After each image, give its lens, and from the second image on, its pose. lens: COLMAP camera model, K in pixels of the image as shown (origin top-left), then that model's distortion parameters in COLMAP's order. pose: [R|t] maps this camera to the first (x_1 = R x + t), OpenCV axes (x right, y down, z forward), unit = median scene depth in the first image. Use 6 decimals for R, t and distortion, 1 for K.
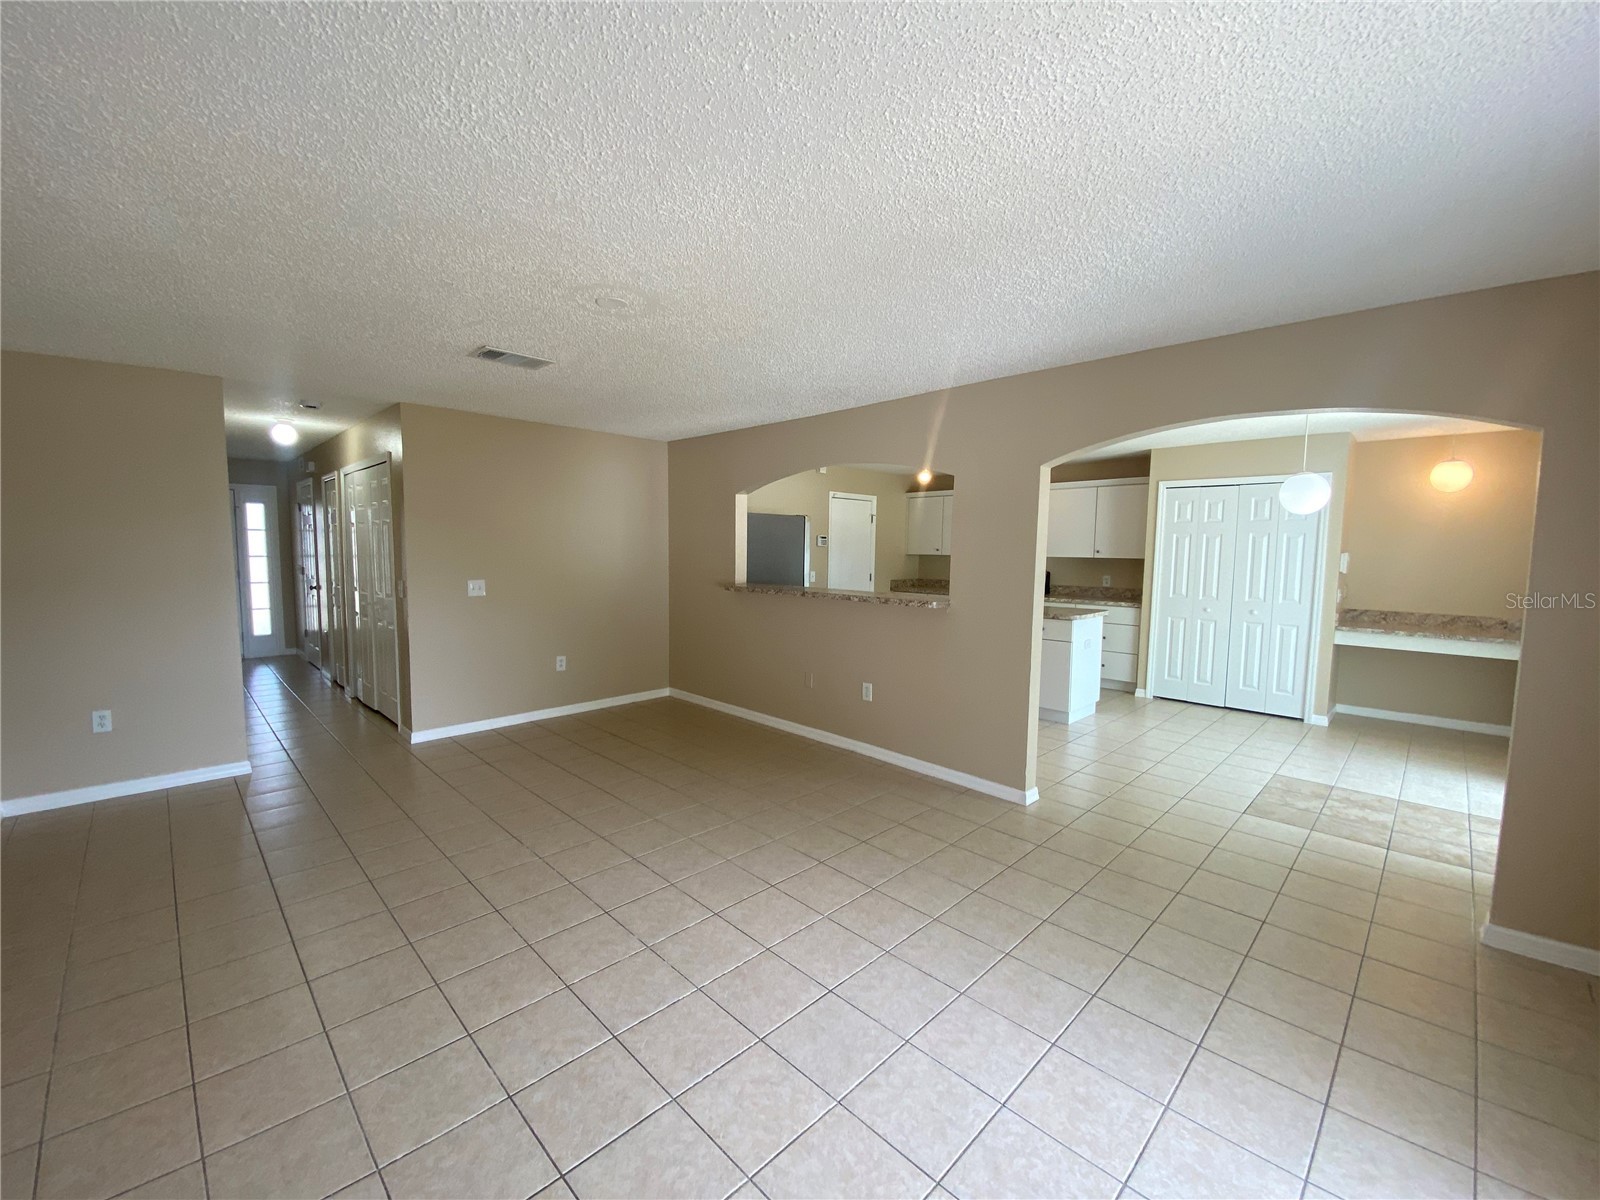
lens RADIAL K [[665.2, 0, 770.1], [0, 665.2, 599.5], [0, 0, 1]] dist [0.025335, -0.021483]
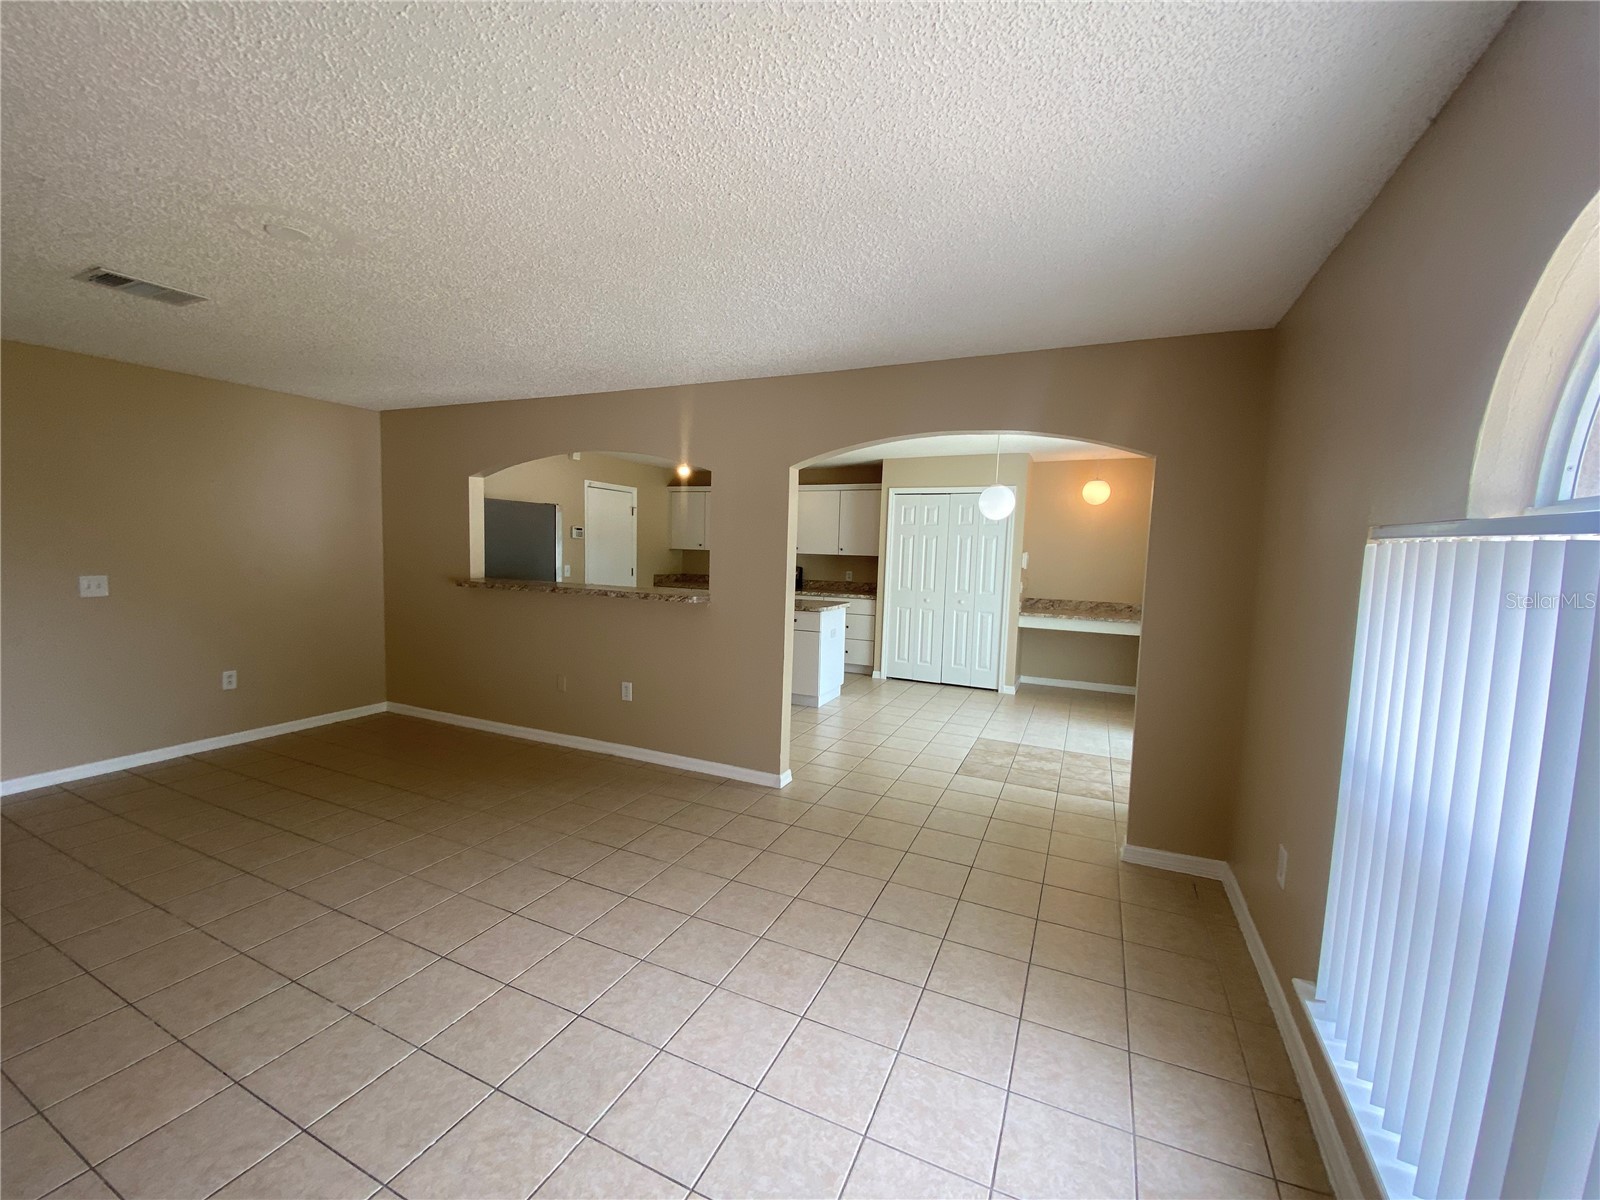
lens RADIAL K [[665.2, 0, 770.1], [0, 665.2, 599.5], [0, 0, 1]] dist [0.025335, -0.021483]
pose [[0.941956, -0.014249, 0.335433, 0.028436], [0.011677, 0.999885, 0.009684, -0.000211], [-0.335532, -0.005205, 0.942014, 0.028511]]
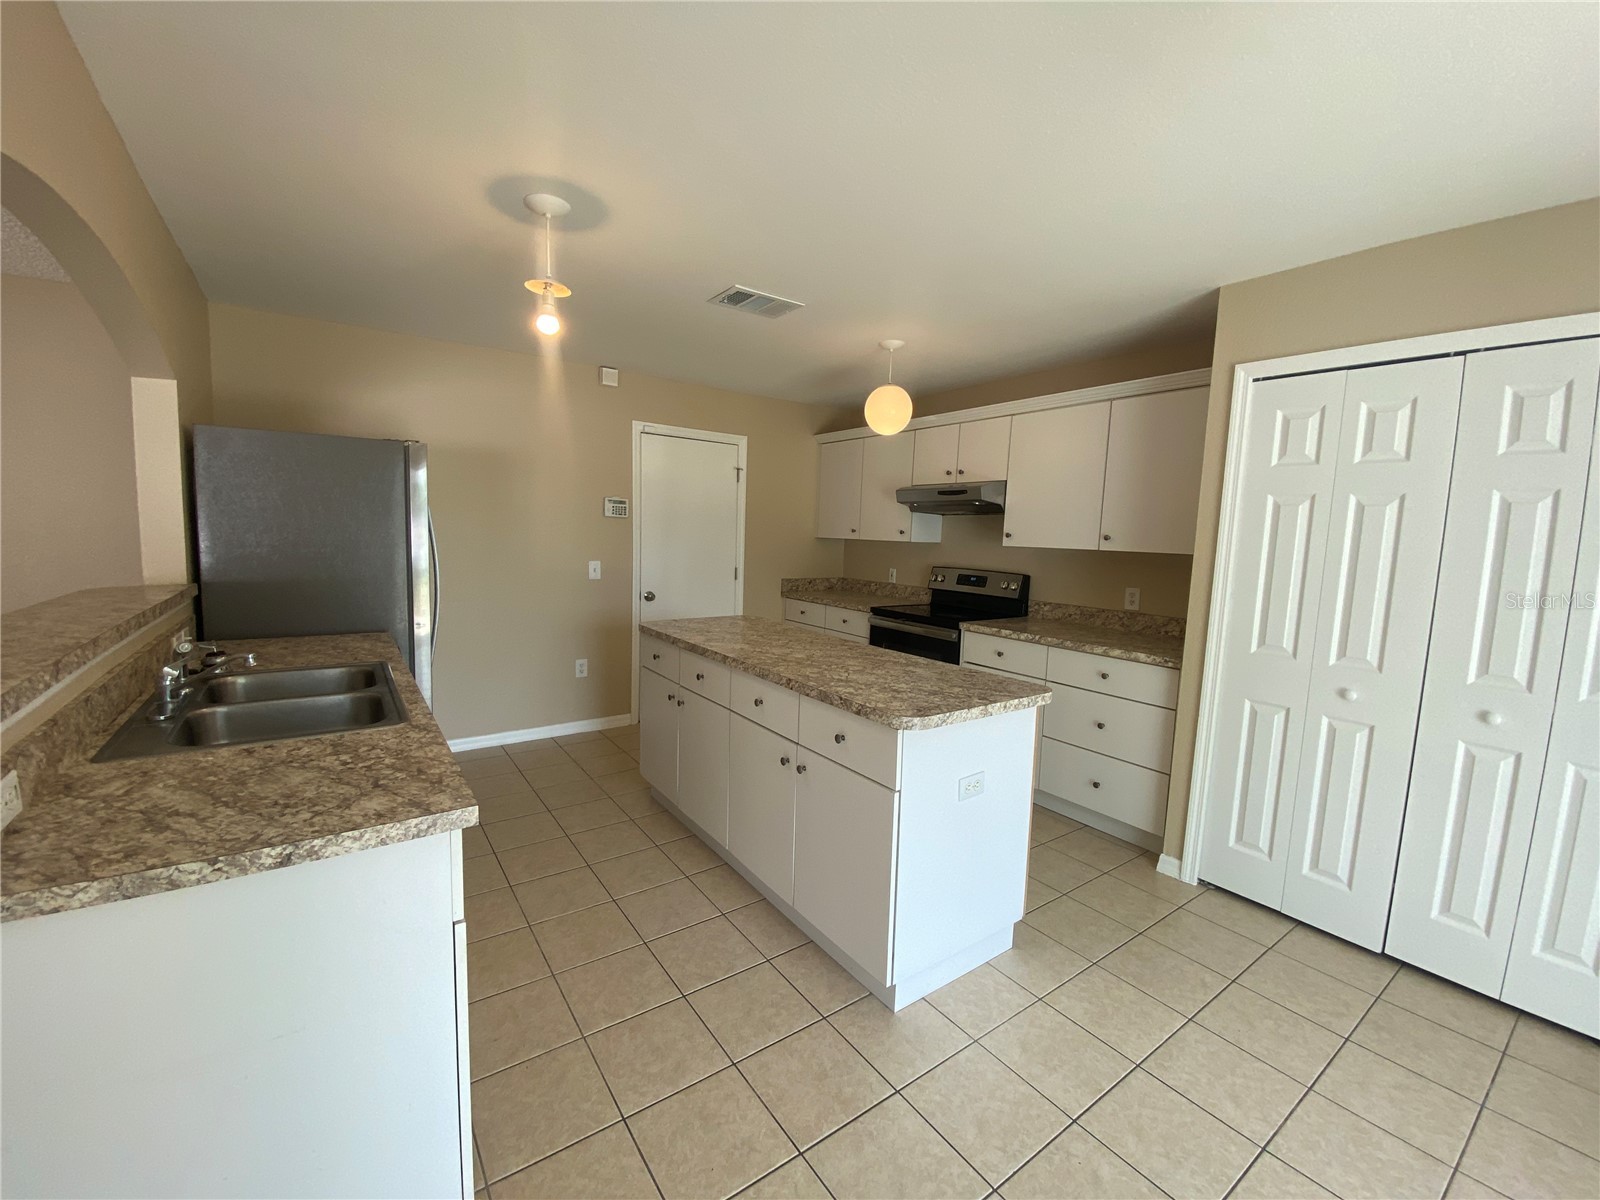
lens RADIAL K [[665.2, 0, 770.1], [0, 665.2, 599.5], [0, 0, 1]] dist [0.025335, -0.021483]
pose [[0.988390, 0.039847, -0.146621, 0.598636], [-0.036924, 0.999062, 0.022607, -0.054365], [0.147385, -0.016930, 0.988934, 0.905297]]
